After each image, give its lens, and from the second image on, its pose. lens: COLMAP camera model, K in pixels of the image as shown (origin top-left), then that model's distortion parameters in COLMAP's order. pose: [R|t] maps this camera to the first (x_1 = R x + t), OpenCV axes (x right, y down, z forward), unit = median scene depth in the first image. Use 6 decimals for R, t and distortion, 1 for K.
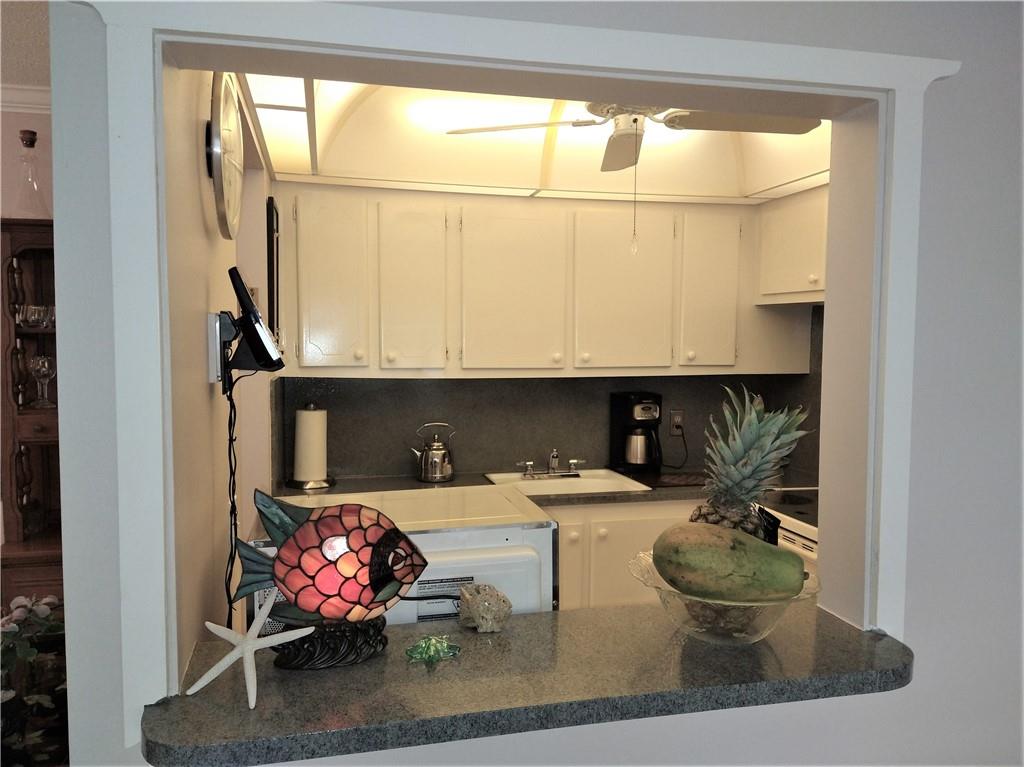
lens RADIAL K [[768.6, 0, 515.4], [0, 768.6, 383.3], [0, 0, 1]] dist [0.126795, -0.173777]
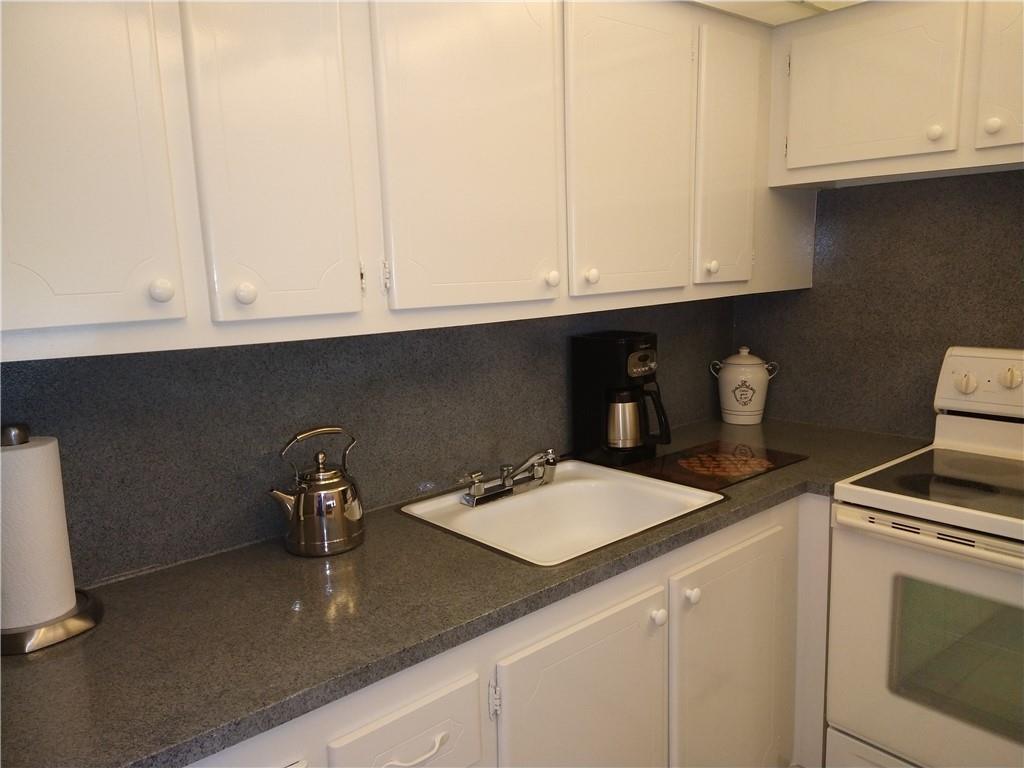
lens RADIAL K [[753.6, 0, 515.0], [0, 753.6, 383.1], [0, 0, 1]] dist [0.120802, -0.165796]
pose [[0.883864, -0.106346, 0.455494, -0.210408], [0.066056, 0.992431, 0.103528, -0.017903], [-0.463056, -0.061416, 0.884199, 0.541954]]
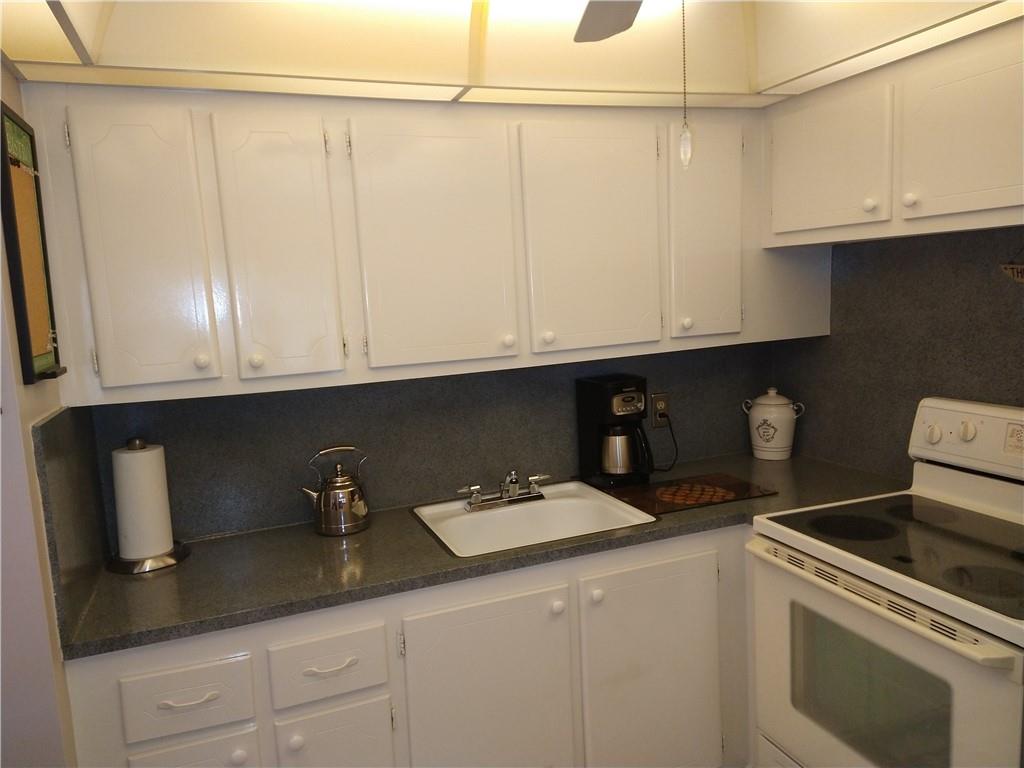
lens RADIAL K [[753.6, 0, 515.0], [0, 753.6, 383.1], [0, 0, 1]] dist [0.120802, -0.165796]
pose [[0.988808, -0.077572, 0.127443, -0.028877], [0.069430, 0.995325, 0.067142, -0.040603], [-0.132056, -0.057542, 0.989571, 0.322754]]
